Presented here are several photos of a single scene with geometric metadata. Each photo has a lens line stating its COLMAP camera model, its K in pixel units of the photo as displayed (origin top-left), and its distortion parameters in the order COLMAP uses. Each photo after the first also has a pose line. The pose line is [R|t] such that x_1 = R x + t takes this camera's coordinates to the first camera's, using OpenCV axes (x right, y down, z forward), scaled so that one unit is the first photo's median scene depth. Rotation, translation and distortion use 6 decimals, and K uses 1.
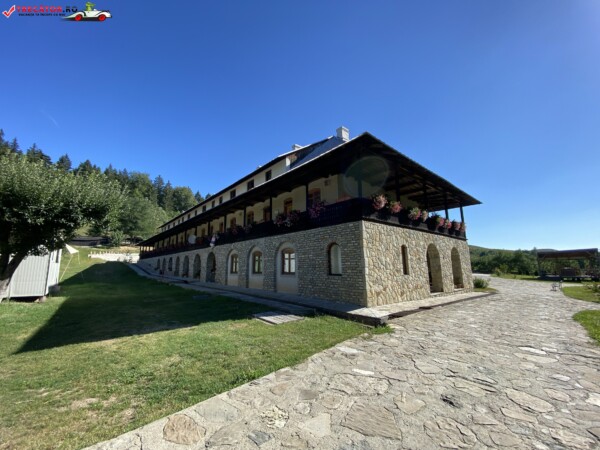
lens RADIAL K [[240.6, 0, 297.8], [0, 240.6, 224.8], [0, 0, 1]] dist [0.034008, -0.027113]
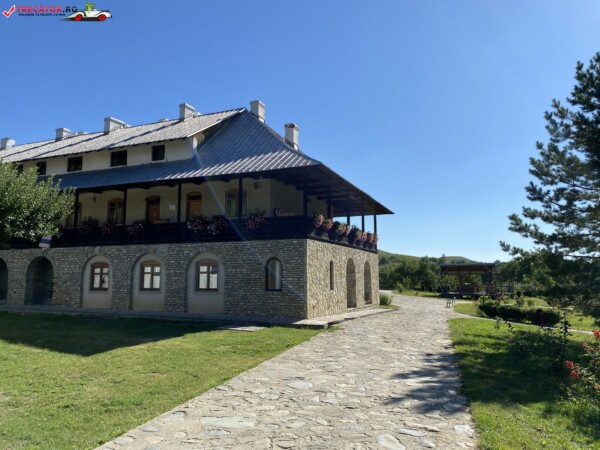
lens RADIAL K [[451.3, 0, 296.7], [0, 451.3, 223.0], [0, 0, 1]] dist [0.076276, -0.113984]
pose [[0.895741, 0.061567, 0.440294, -0.401062], [-0.083010, 0.996109, 0.029588, -0.087960], [-0.436759, -0.063052, 0.897366, -0.466378]]
